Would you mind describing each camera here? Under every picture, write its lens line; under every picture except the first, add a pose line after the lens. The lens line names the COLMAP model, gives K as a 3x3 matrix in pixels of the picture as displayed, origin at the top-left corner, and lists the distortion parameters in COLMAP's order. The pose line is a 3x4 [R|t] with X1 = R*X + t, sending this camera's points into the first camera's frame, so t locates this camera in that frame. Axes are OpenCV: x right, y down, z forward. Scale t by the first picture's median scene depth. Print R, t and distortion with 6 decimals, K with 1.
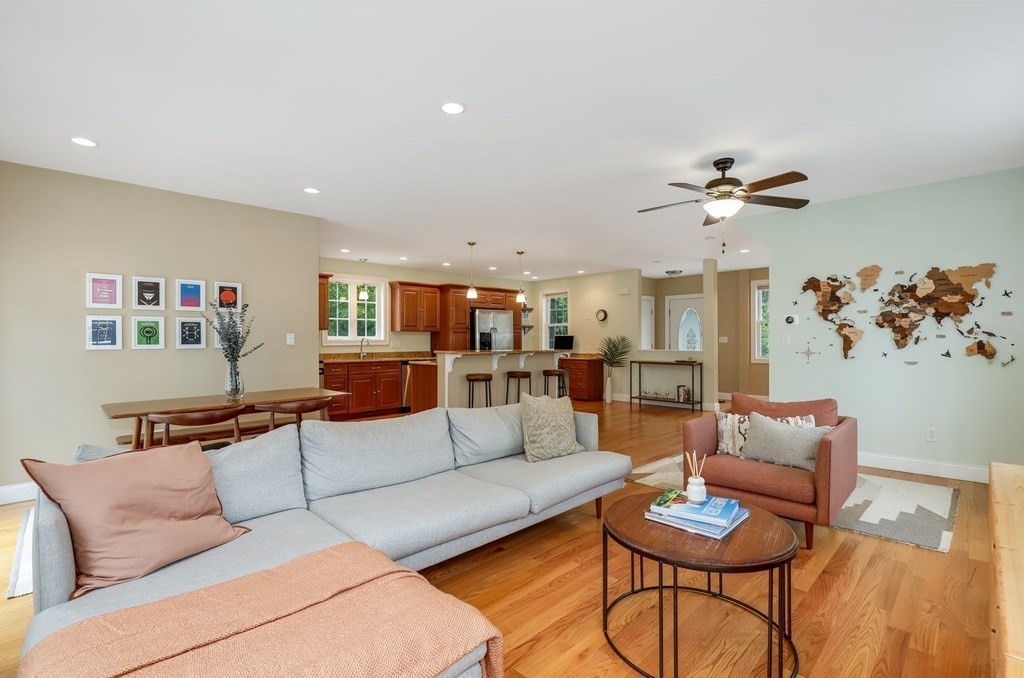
lens RADIAL K [[472.6, 0, 512.0], [0, 472.6, 339.0], [0, 0, 1]] dist [-0.041739, 0.010068]
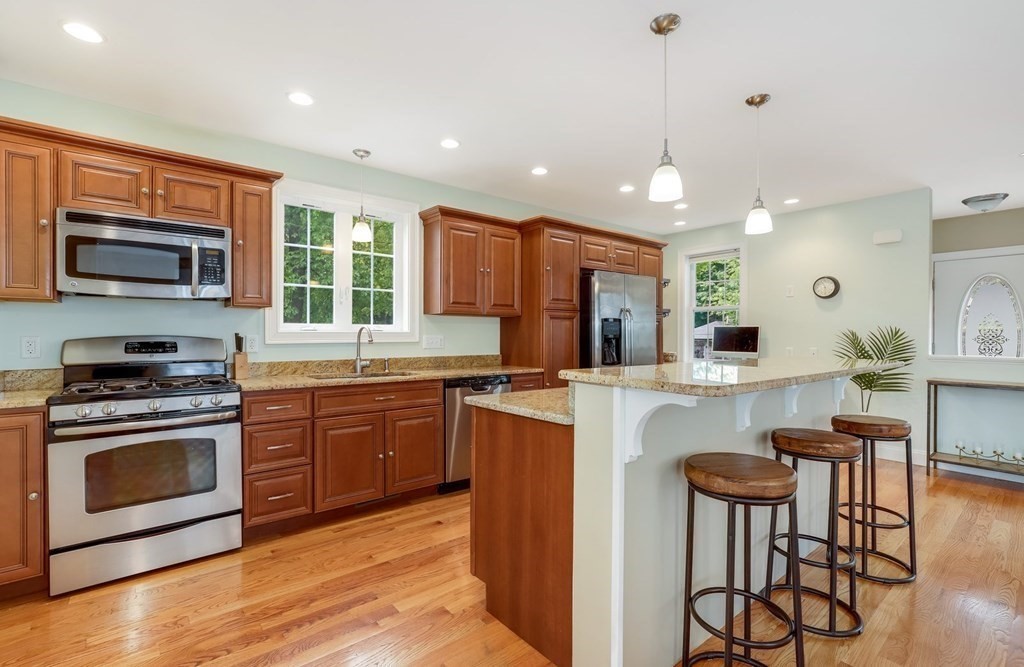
lens RADIAL K [[462.4, 0, 512.0], [0, 462.4, 333.5], [0, 0, 1]] dist [-0.012265, 0.000203]
pose [[0.996342, 0.006559, -0.085197, -0.130415], [-0.006451, 0.999978, 0.001537, 0.002145], [0.085206, -0.000982, 0.996363, 0.556152]]
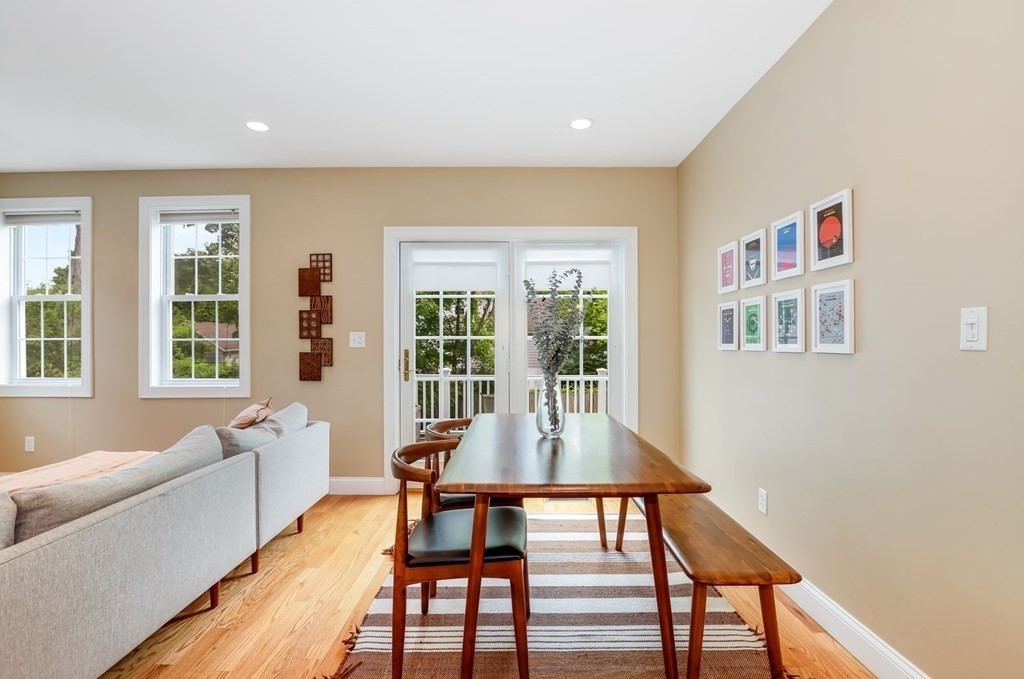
lens RADIAL K [[472.6, 0, 512.0], [0, 472.6, 339.5], [0, 0, 1]] dist [-0.041739, 0.010068]
pose [[-0.704171, 0.002417, -0.710027, -0.062806], [0.007823, 0.999960, -0.004354, 0.003629], [0.709988, -0.008620, -0.704161, 0.610590]]
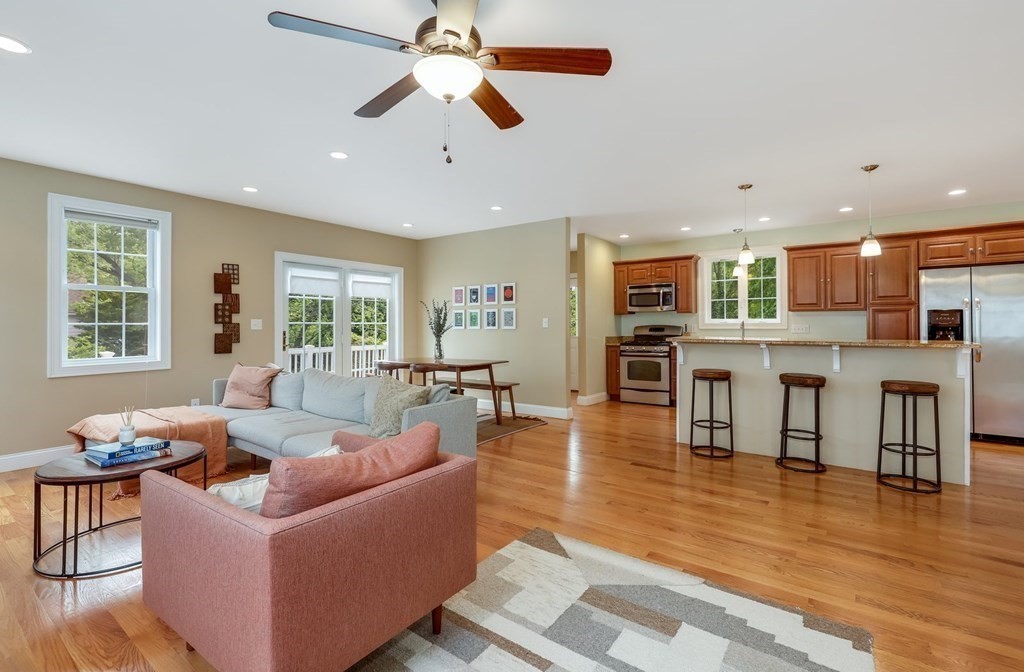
lens RADIAL K [[461.3, 0, 514.6], [0, 461.3, 321.7], [0, 0, 1]] dist [-0.003558, -0.000478]
pose [[0.164033, -0.002829, -0.986451, 0.441789], [0.004261, 0.999989, -0.002160, -0.000228], [0.986446, -0.003849, 0.164044, 0.440571]]
